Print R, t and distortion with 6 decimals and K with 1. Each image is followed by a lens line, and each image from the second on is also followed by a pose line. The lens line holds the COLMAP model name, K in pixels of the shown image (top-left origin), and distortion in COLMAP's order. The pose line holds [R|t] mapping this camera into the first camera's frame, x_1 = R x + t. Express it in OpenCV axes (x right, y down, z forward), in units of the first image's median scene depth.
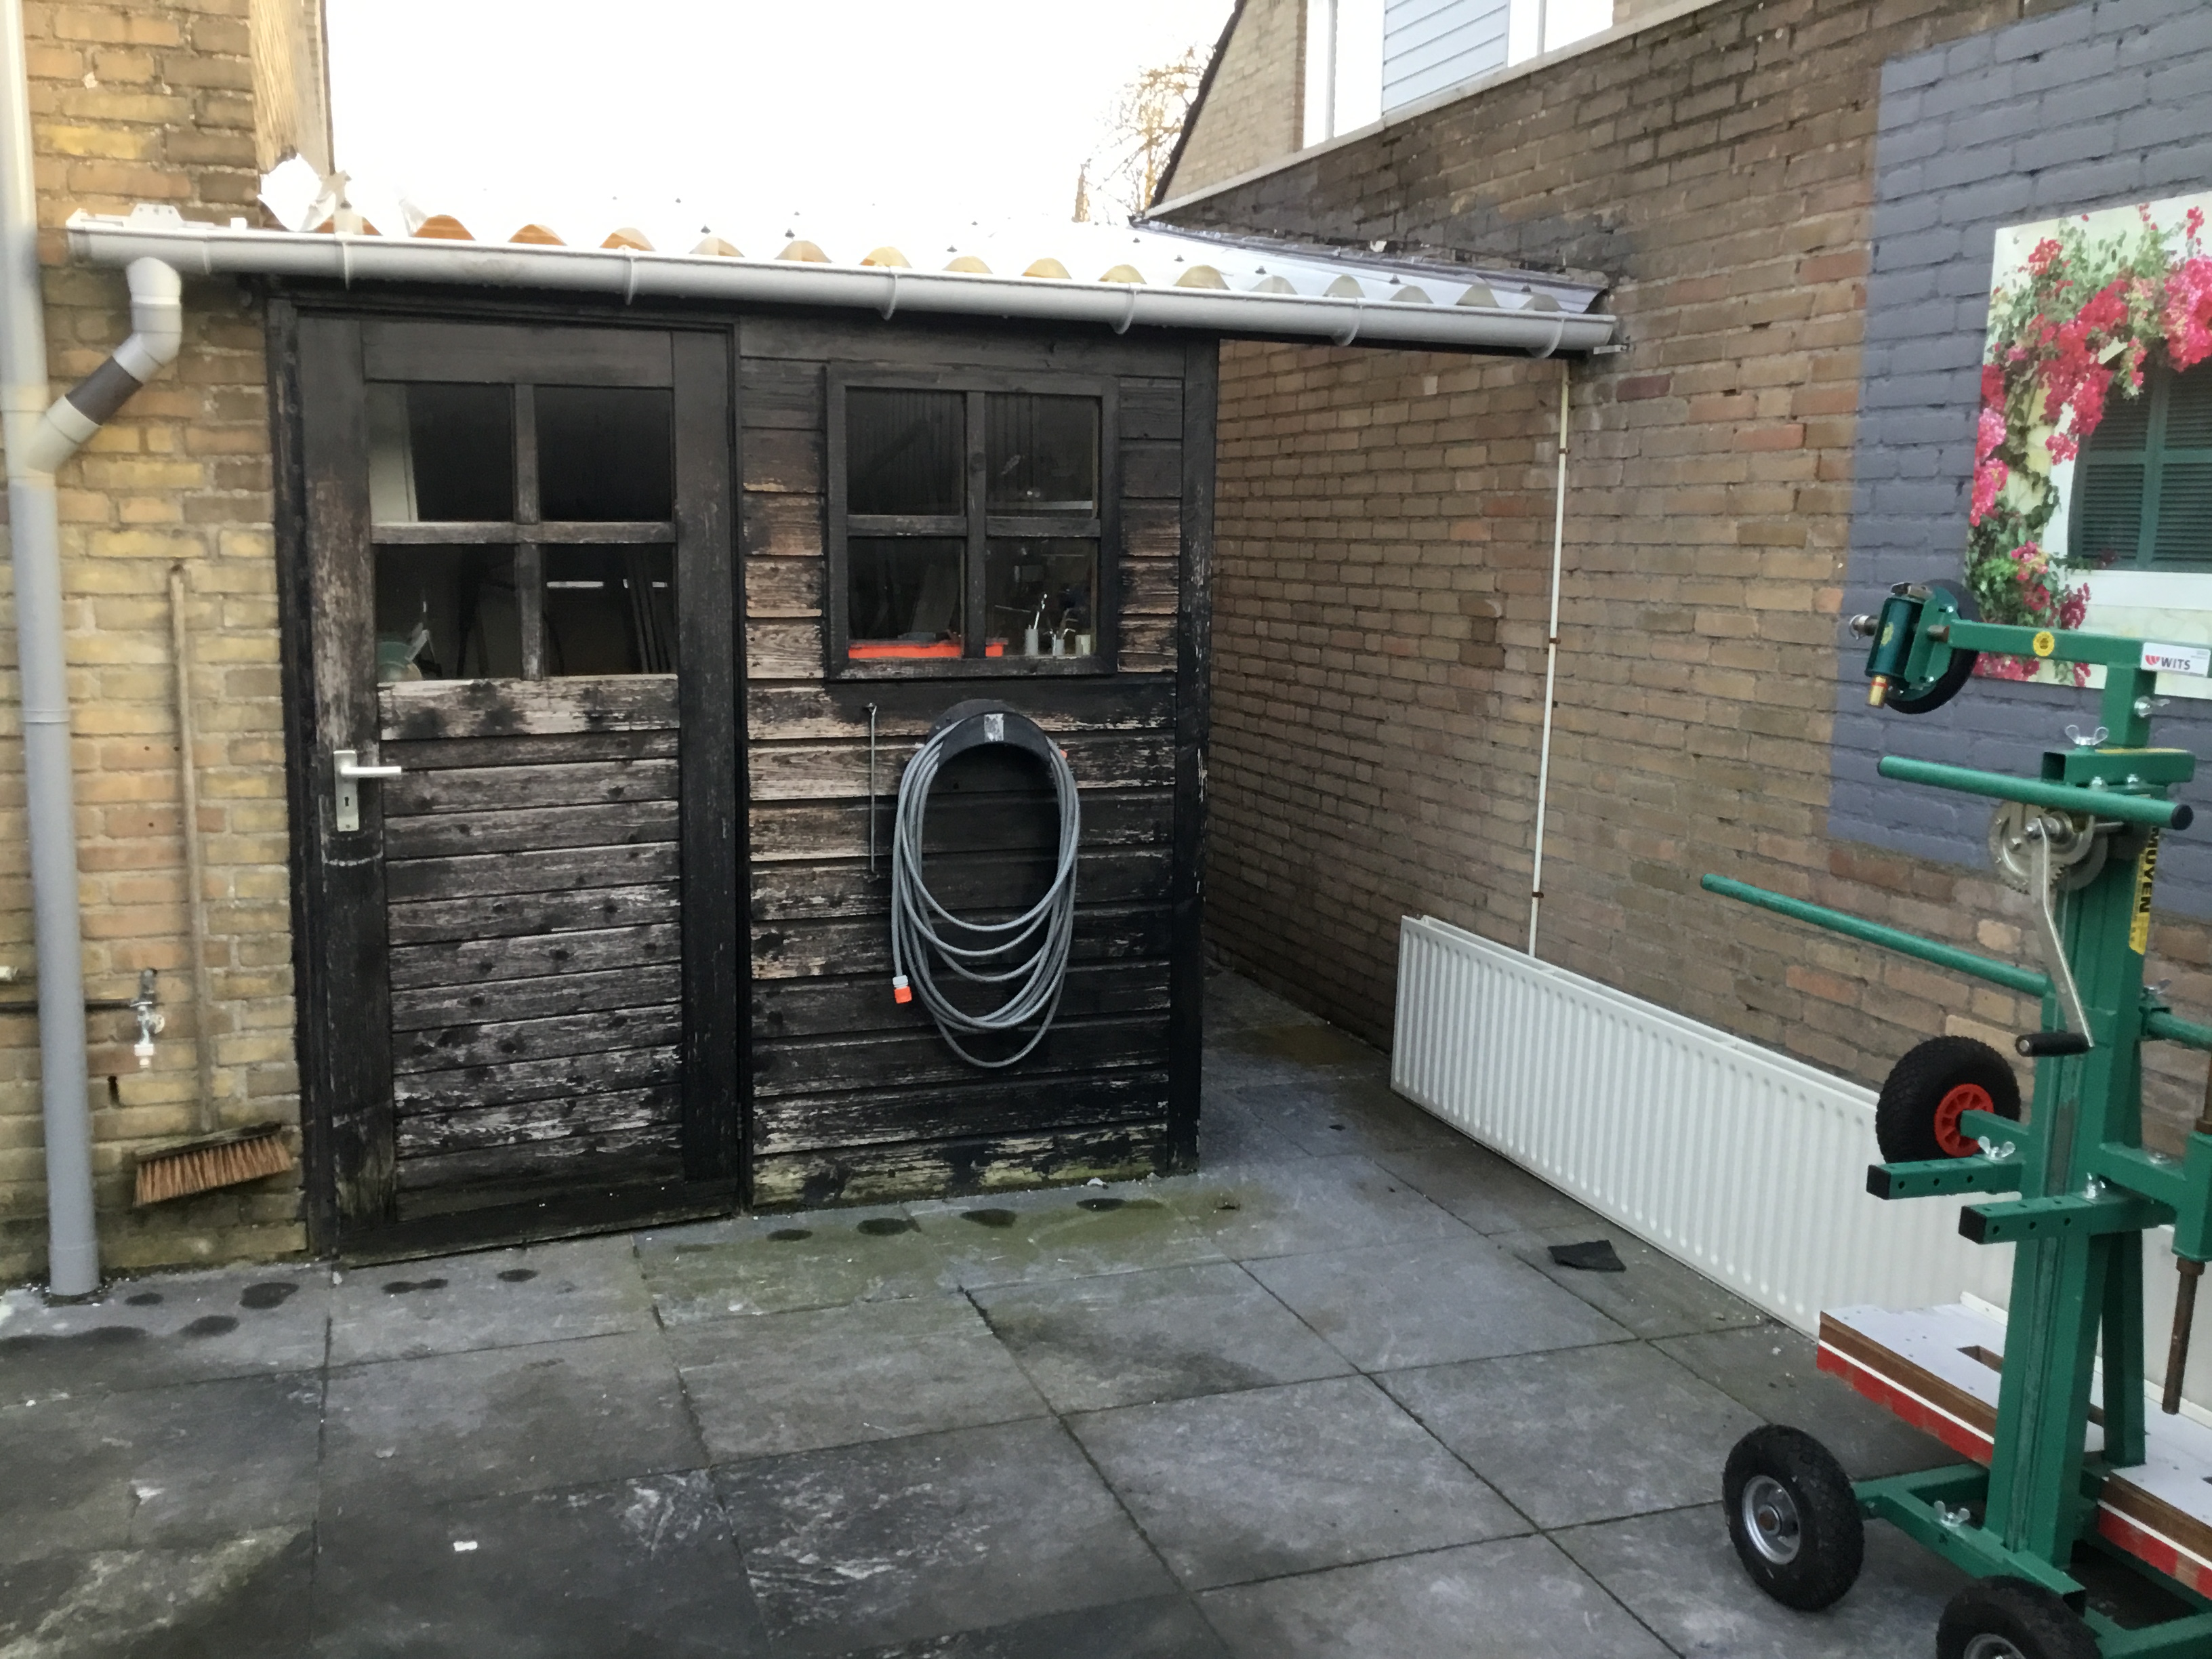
lens RADIAL K [[1971.5, 0, 1103.6], [0, 1971.5, 836.2], [0, 0, 1]] dist [0.005240, -0.023575]
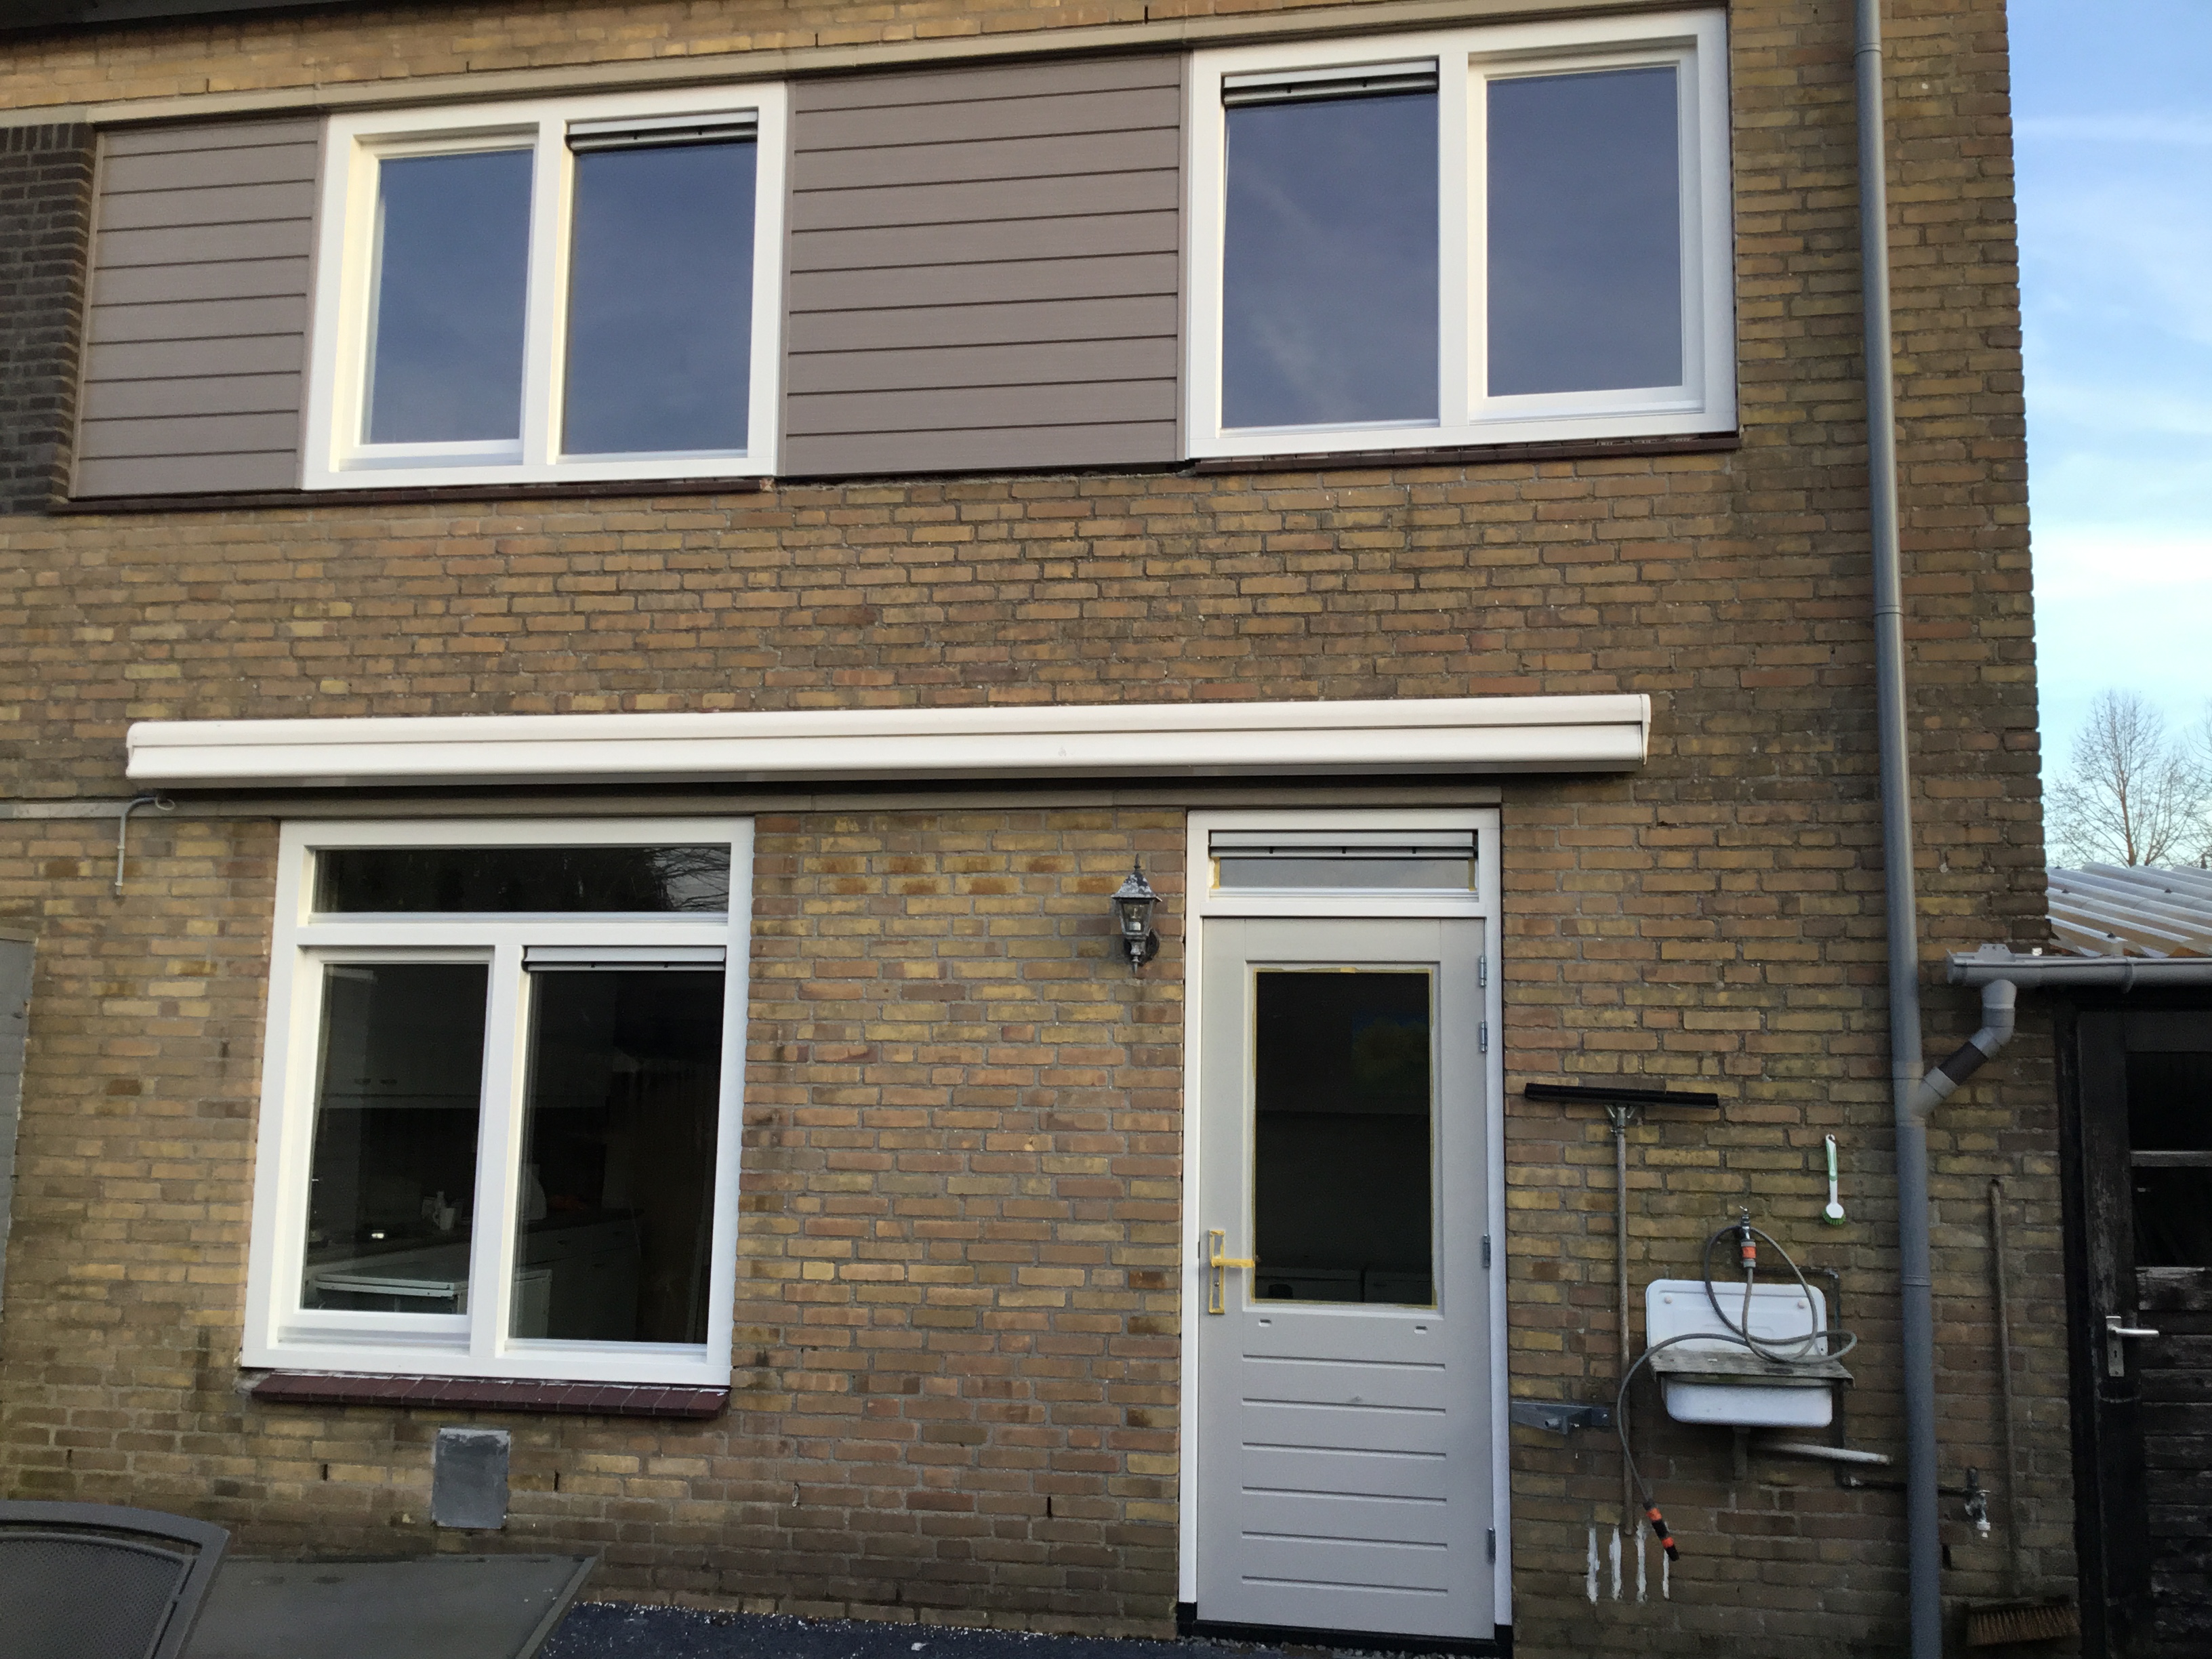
lens RADIAL K [[1971.5, 0, 1105.3], [0, 1971.5, 825.4], [0, 0, 1]] dist [0.005240, -0.023575]
pose [[0.862968, -0.068881, -0.500542, -0.286201], [-0.082323, 0.958258, -0.273798, 0.064898], [0.498508, 0.277485, 0.821275, -0.597943]]
